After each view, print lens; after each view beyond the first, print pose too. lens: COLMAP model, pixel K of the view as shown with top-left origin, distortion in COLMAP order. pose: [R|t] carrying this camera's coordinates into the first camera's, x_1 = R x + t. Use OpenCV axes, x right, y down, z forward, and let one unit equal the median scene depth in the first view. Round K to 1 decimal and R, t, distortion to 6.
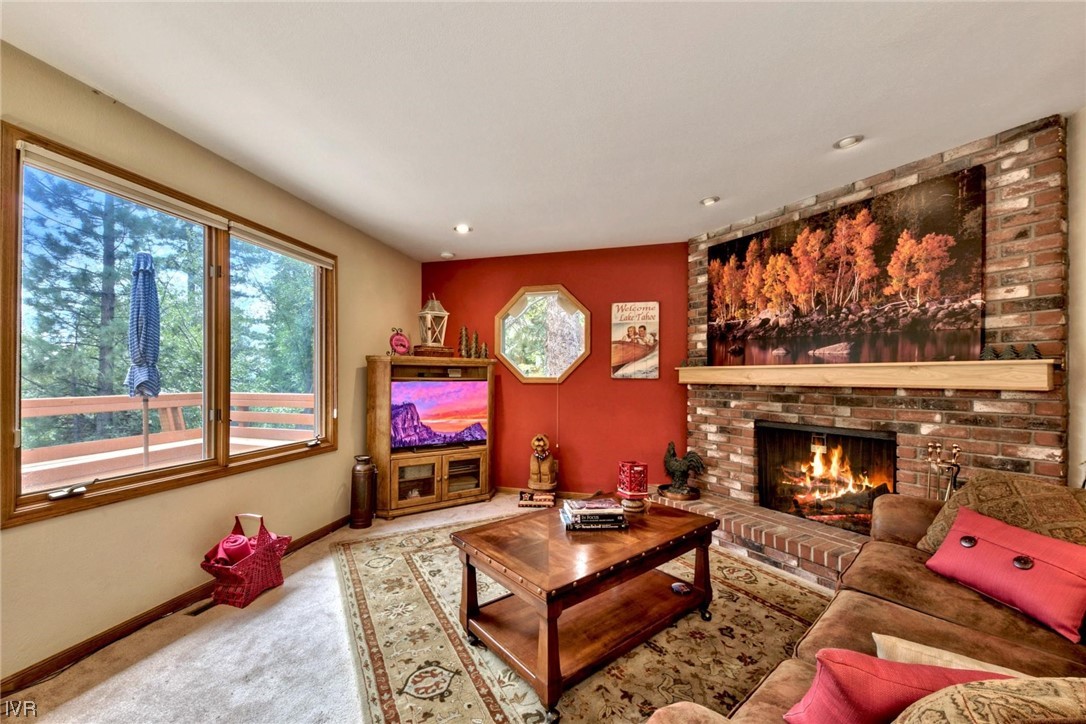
lens RADIAL K [[418.9, 0, 521.8], [0, 418.9, 377.6], [0, 0, 1]] dist [-0.000134, -0.000369]
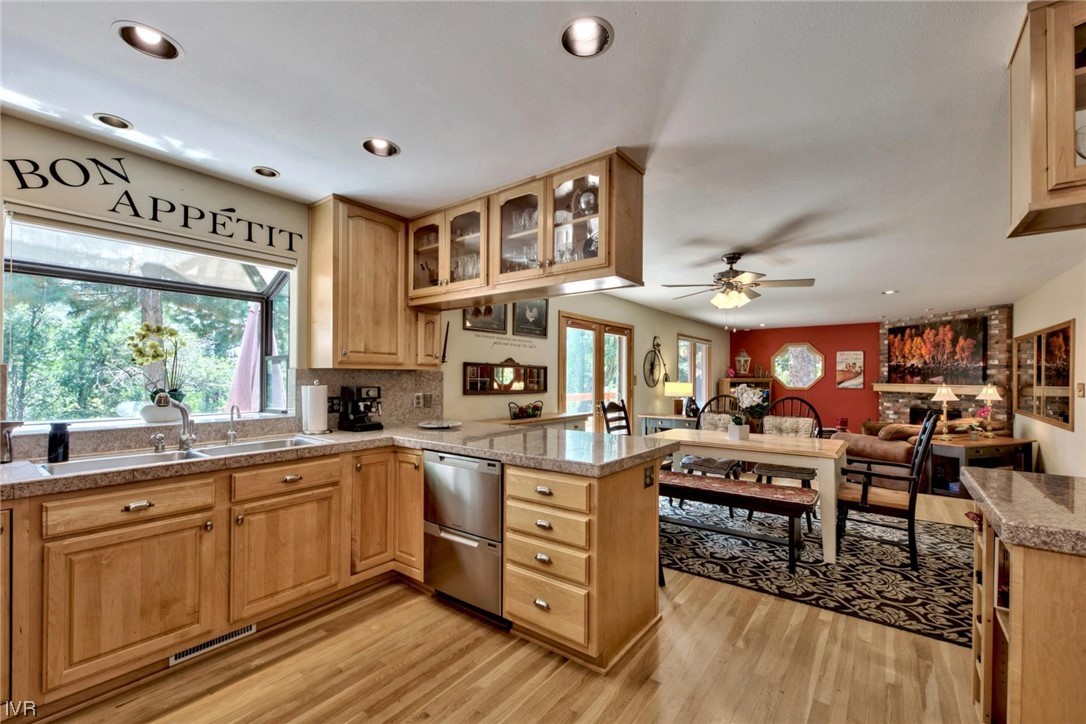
lens RADIAL K [[454.1, 0, 548.0], [0, 454.1, 375.8], [0, 0, 1]] dist [-0.000559, -0.000270]
pose [[0.931437, -0.001343, -0.363900, -0.380773], [-0.000088, 0.999992, -0.003916, -0.063259], [0.363903, 0.003679, 0.931430, -2.051549]]
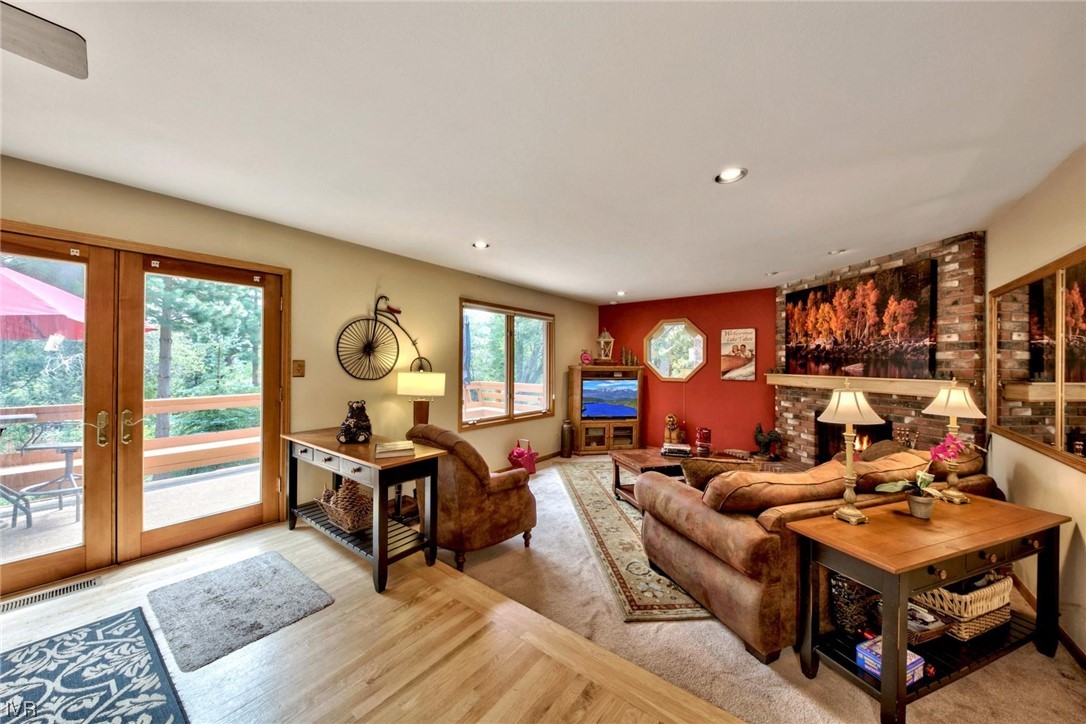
lens RADIAL K [[374.2, 0, 543.0], [0, 374.2, 362.0], [0, 0, 1]] dist [-0.008369, -0.000381]
pose [[0.924728, -0.000167, -0.380630, 0.168707], [-0.003023, 0.999965, -0.007784, -0.062476], [0.380618, 0.008349, 0.924695, -0.628042]]
